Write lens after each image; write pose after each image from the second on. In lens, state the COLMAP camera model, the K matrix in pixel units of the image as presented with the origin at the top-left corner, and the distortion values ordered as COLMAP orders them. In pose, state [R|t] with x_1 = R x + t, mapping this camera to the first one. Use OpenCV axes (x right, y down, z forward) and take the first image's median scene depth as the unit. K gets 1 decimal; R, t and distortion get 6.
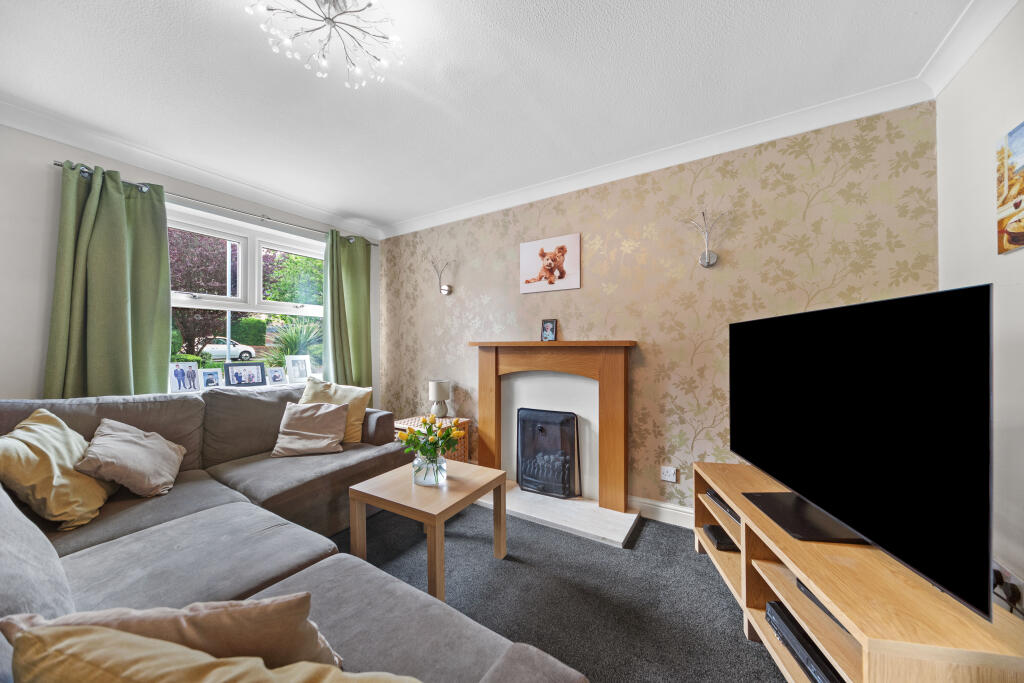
lens RADIAL K [[349.1, 0, 512.8], [0, 349.1, 343.9], [0, 0, 1]] dist [0.000922, 0.000073]
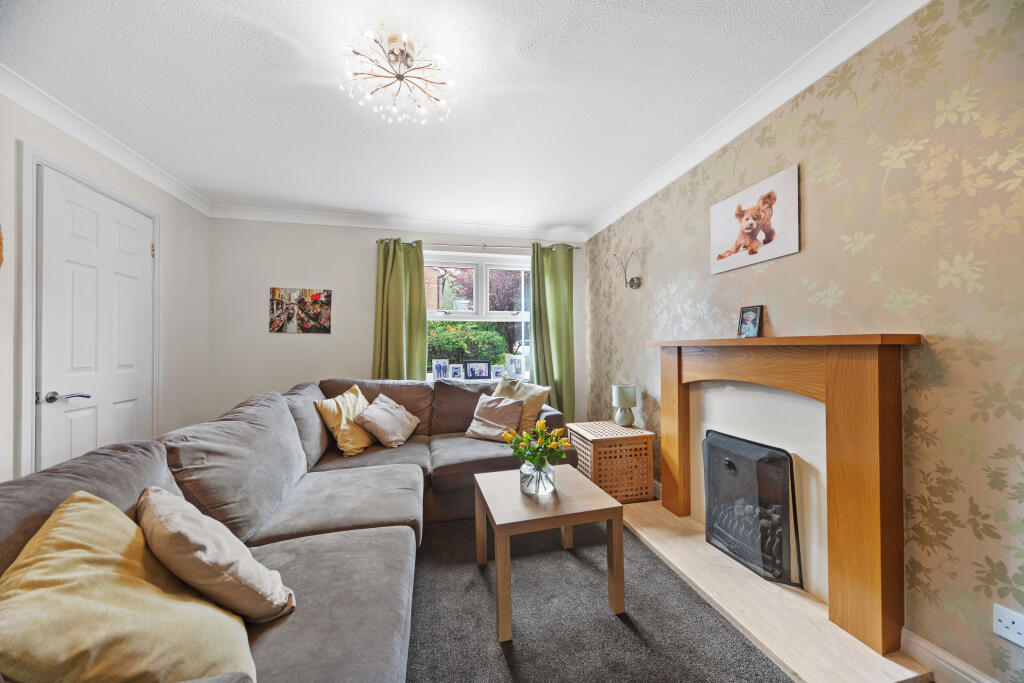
lens RADIAL K [[349.1, 0, 512.8], [0, 349.1, 343.9], [0, 0, 1]] dist [0.000922, 0.000073]
pose [[0.704809, -0.013559, -0.709267, 0.263883], [0.013267, 0.999894, -0.005932, 0.001091], [0.709273, -0.005229, 0.704915, 0.192171]]
